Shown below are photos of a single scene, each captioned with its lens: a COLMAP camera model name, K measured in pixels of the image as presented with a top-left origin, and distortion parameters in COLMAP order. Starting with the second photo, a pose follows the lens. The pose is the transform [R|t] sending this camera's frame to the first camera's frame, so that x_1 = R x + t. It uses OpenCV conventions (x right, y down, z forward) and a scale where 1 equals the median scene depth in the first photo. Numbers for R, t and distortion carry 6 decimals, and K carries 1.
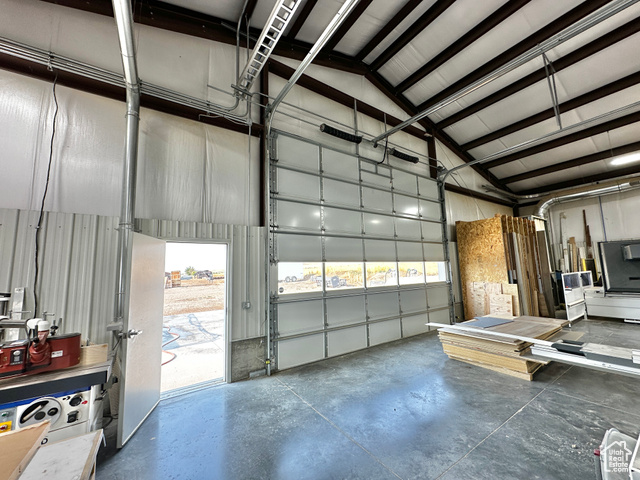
lens RADIAL K [[255.5, 0, 317.4], [0, 255.5, 242.0], [0, 0, 1]] dist [0.000098, 0.000230]
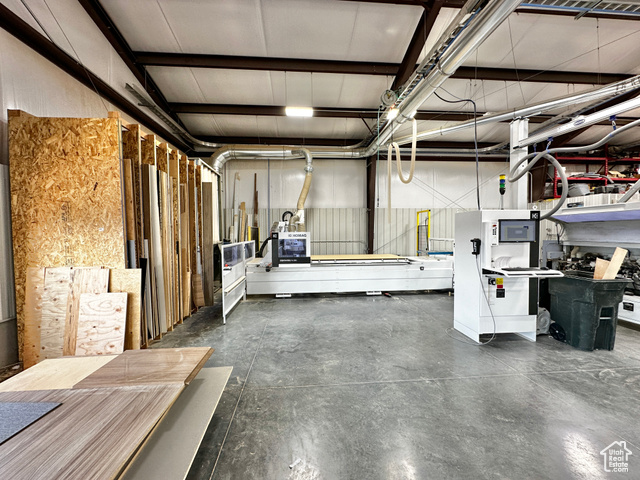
lens RADIAL K [[255.5, 0, 320.5], [0, 255.5, 240.0], [0, 0, 1]] dist [0.000098, 0.000230]
pose [[0.487011, 0.001572, 0.873394, 0.460245], [-0.103354, 0.993076, 0.055844, 0.043427], [-0.867259, -0.117466, 0.483801, 0.422221]]
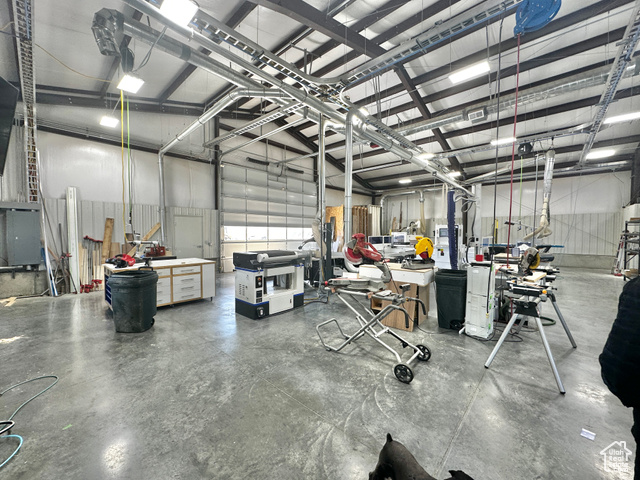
lens RADIAL K [[255.5, 0, 320.6], [0, 255.5, 242.9], [0, 0, 1]] dist [0.000098, 0.000230]
pose [[0.972288, 0.022284, 0.232723, 0.089404], [-0.056726, 0.988187, 0.142371, -0.082536], [-0.226801, -0.151627, 0.962066, -0.815983]]
